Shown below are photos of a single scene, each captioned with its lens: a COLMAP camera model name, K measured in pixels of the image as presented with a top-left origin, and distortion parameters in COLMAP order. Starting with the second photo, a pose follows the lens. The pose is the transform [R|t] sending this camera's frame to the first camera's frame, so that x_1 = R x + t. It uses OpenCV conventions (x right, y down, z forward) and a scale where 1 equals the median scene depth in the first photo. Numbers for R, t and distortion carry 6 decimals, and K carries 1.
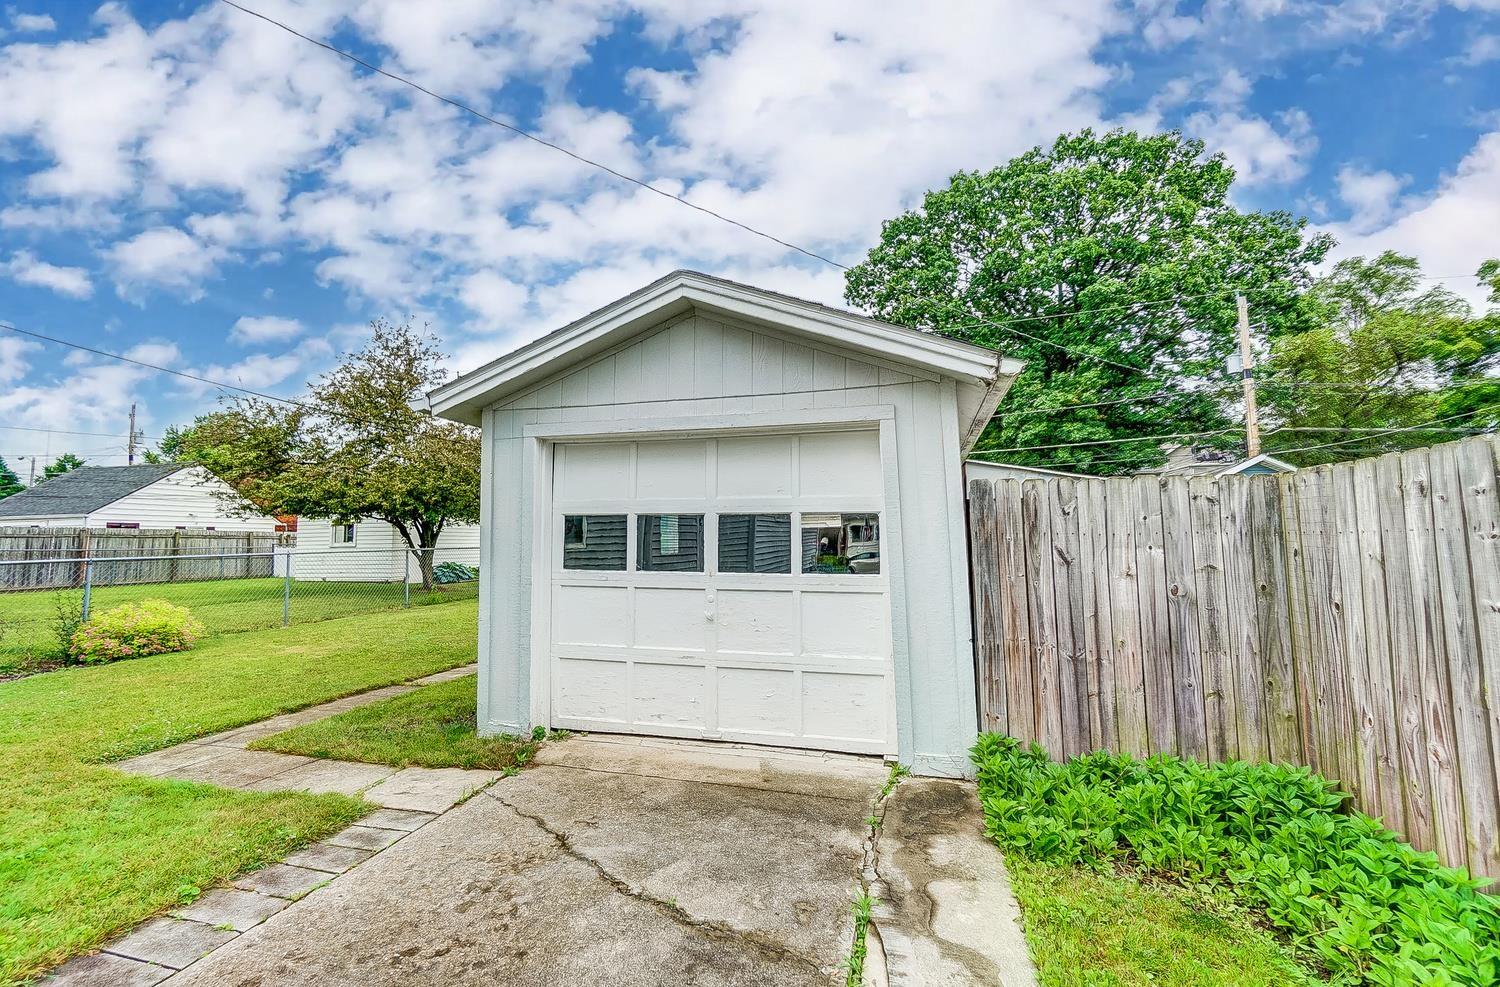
lens RADIAL K [[654.9, 0, 742.5], [0, 654.9, 490.4], [0, 0, 1]] dist [0.004986, 0.000372]
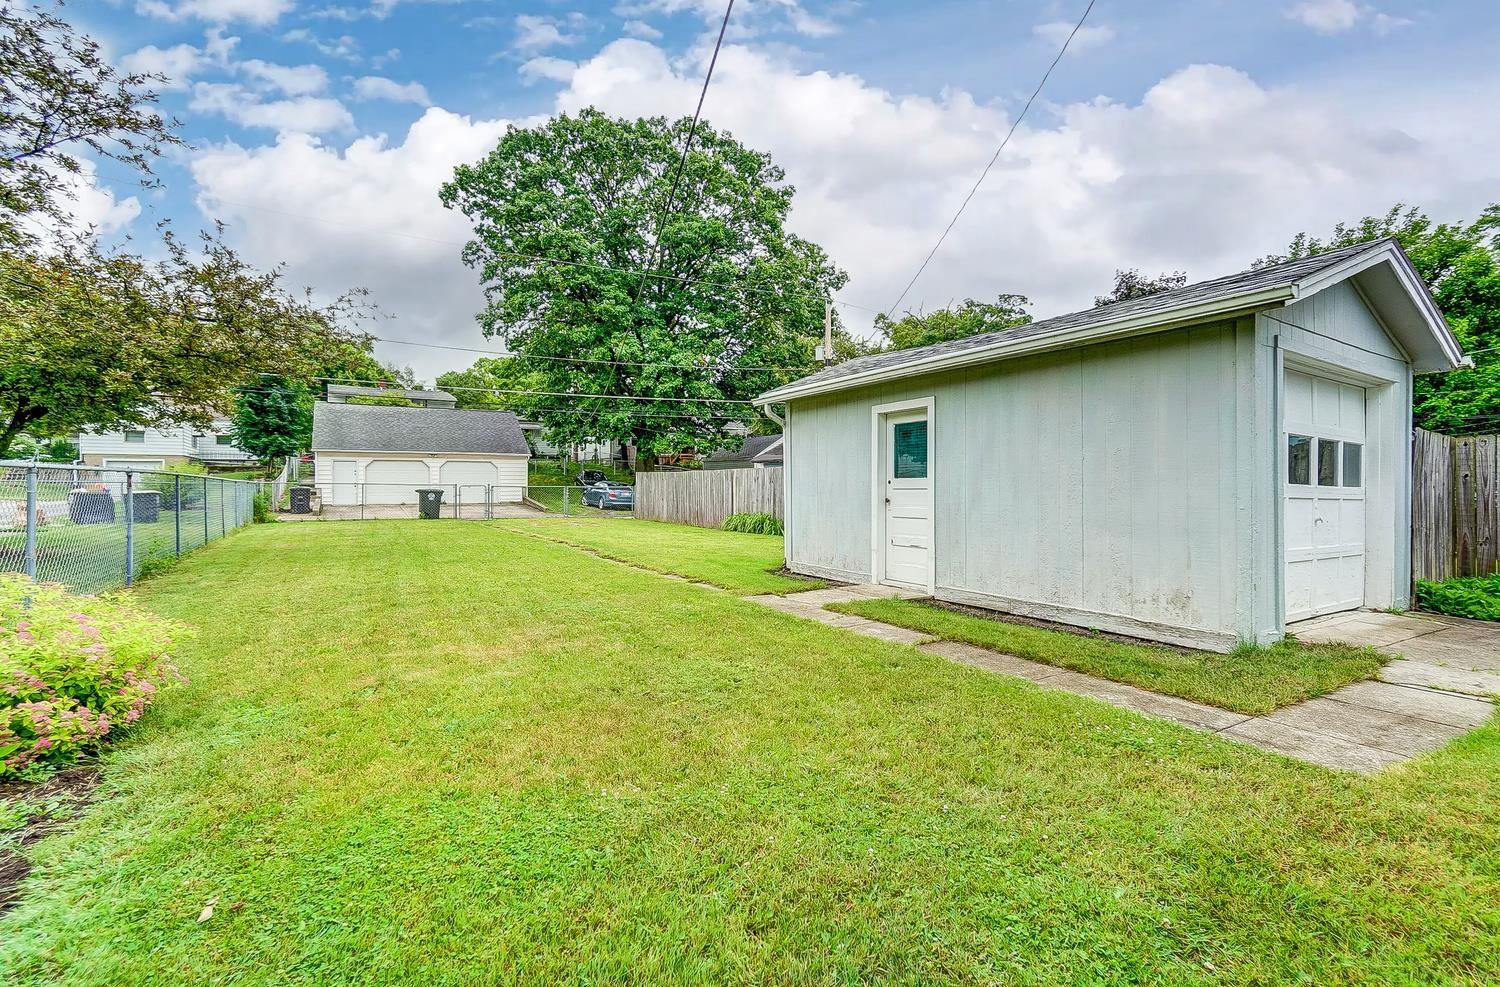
lens RADIAL K [[654.9, 0, 741.9], [0, 654.9, 485.9], [0, 0, 1]] dist [0.004986, 0.000372]
pose [[0.687957, 0.011302, 0.725663, -1.698367], [-0.064635, 0.996860, 0.045750, 0.137041], [-0.722868, -0.078378, 0.686527, 0.931461]]
